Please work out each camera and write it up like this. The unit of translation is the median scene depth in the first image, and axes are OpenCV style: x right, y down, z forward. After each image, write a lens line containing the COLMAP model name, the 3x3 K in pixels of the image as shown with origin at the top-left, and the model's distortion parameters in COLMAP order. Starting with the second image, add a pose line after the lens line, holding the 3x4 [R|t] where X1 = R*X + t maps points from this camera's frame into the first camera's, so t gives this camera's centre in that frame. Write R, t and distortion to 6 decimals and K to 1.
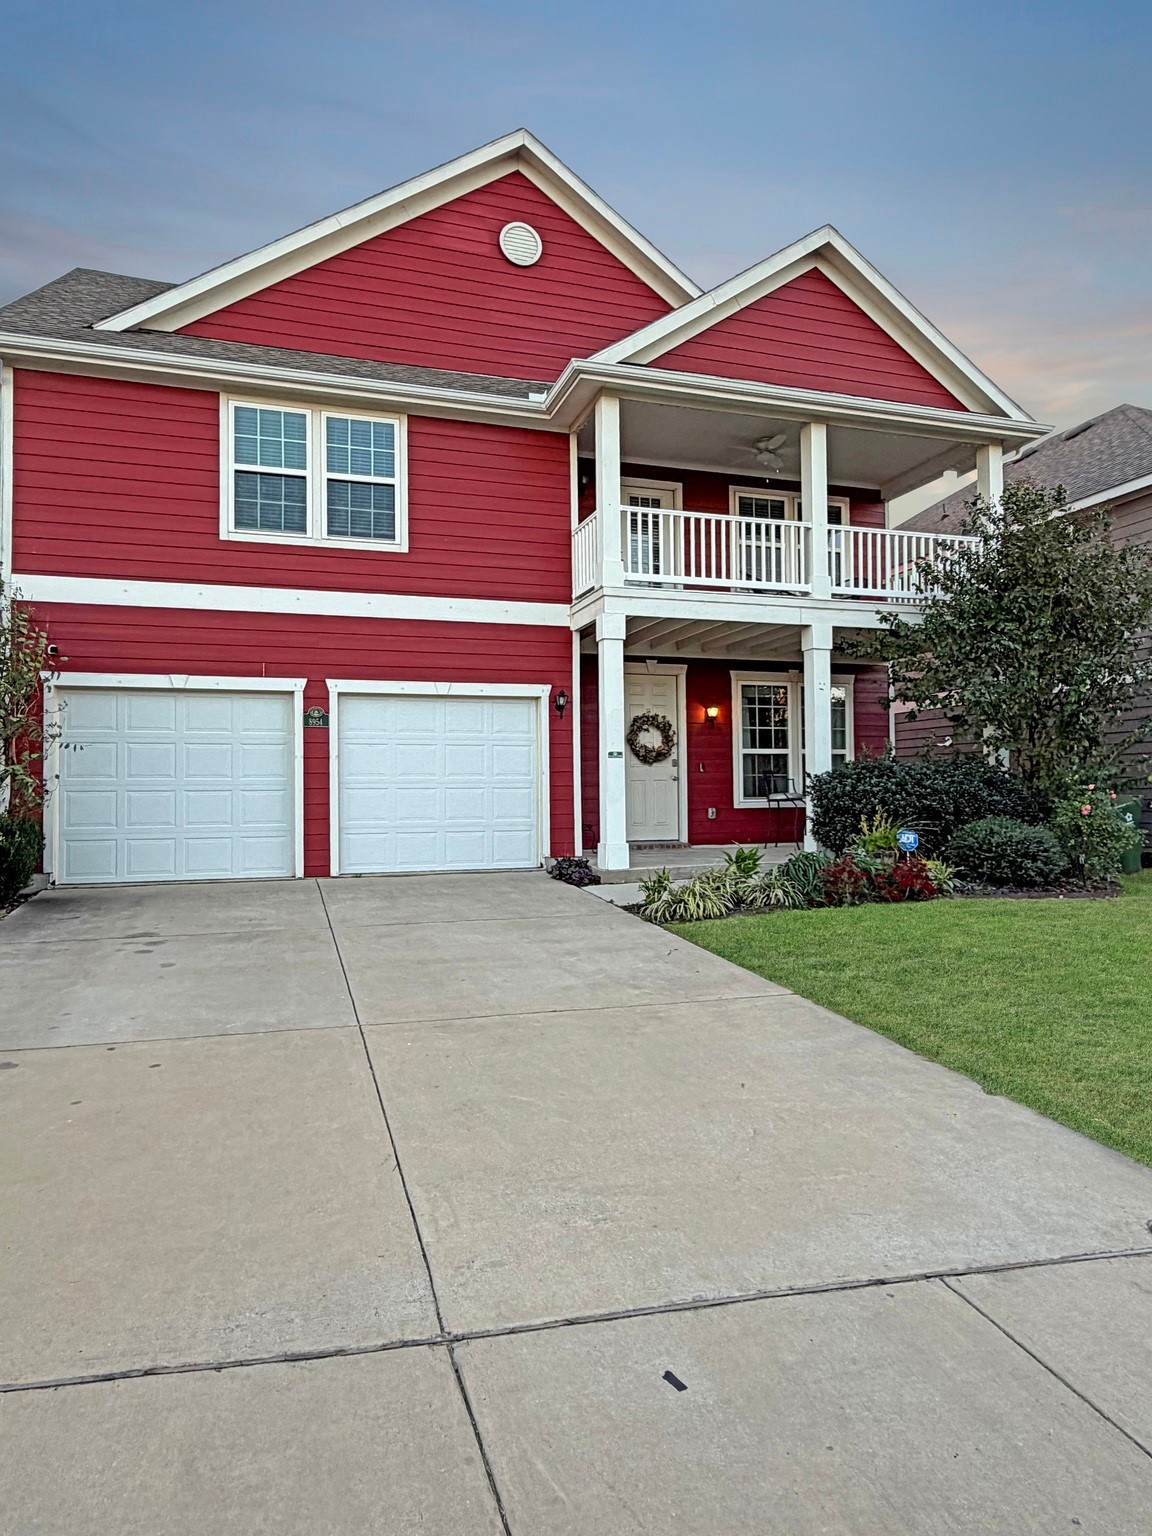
lens RADIAL K [[880.6, 0, 579.0], [0, 880.6, 766.8], [0, 0, 1]] dist [-0.004762, 0.000989]
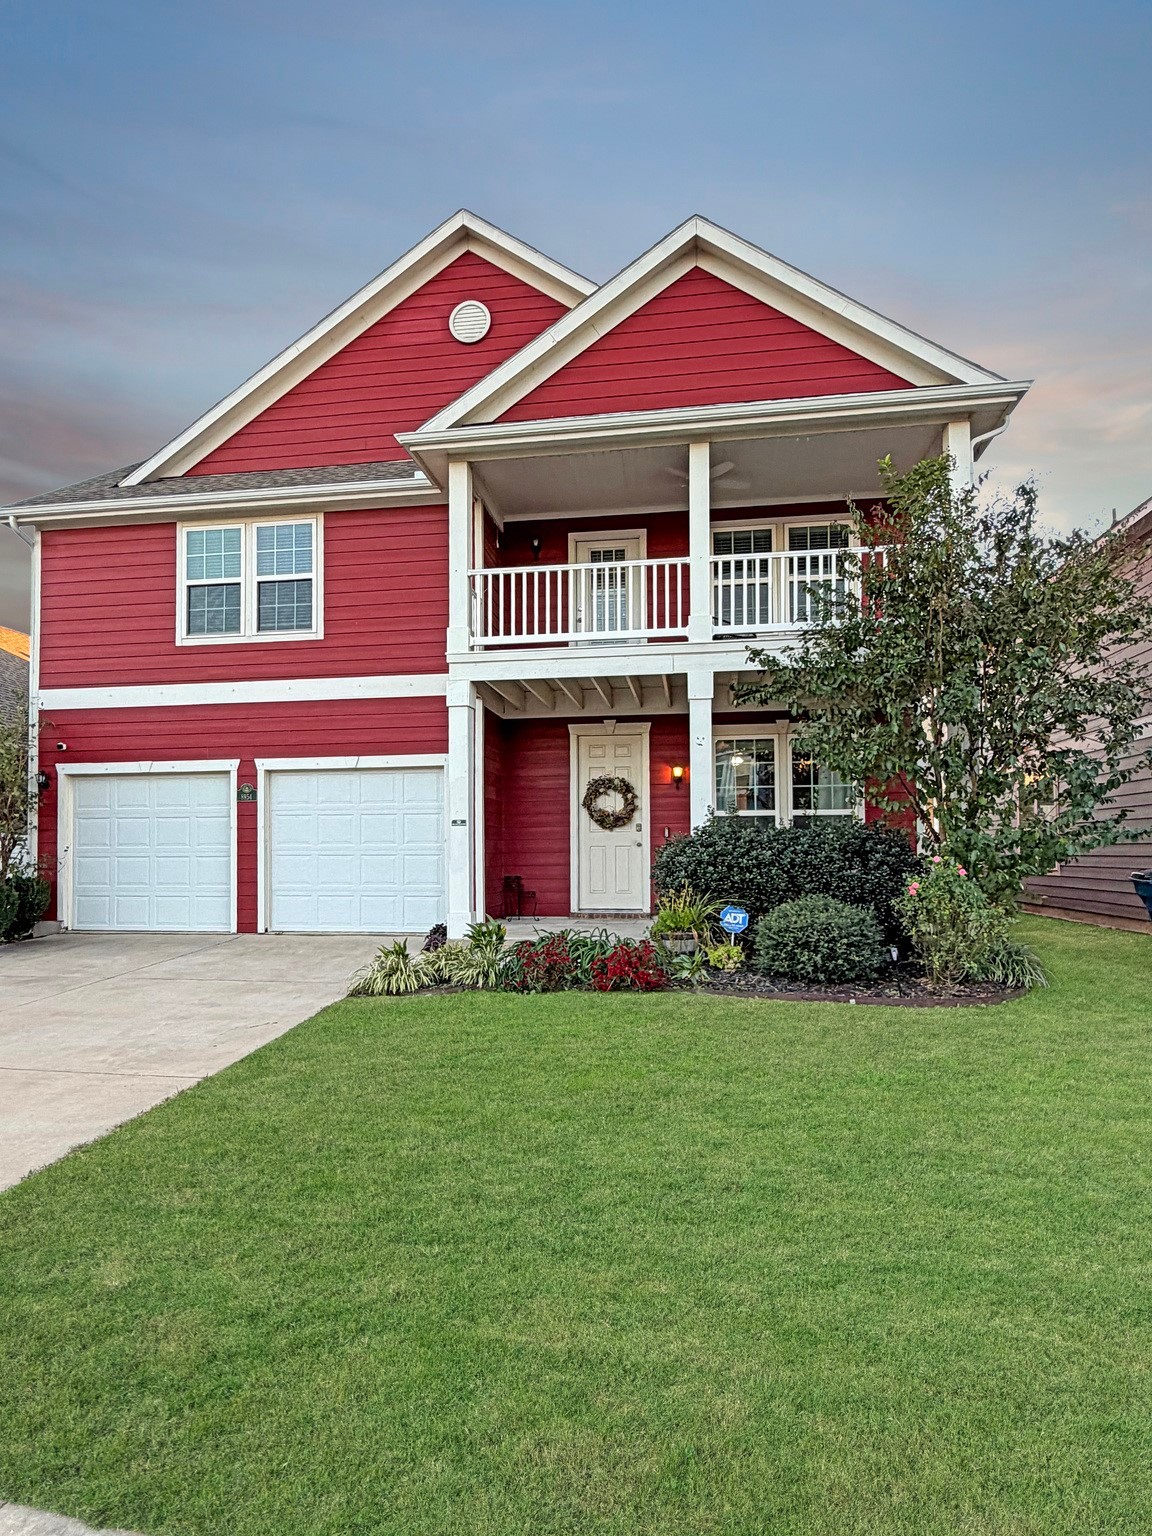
lens RADIAL K [[862.3, 0, 620.0], [0, 862.3, 827.5], [0, 0, 1]] dist [-0.001404, -0.002116]
pose [[0.902897, -0.009048, -0.429763, 0.595283], [0.010725, 0.999941, 0.001480, -0.007449], [0.429724, -0.005945, 0.902941, 0.191790]]
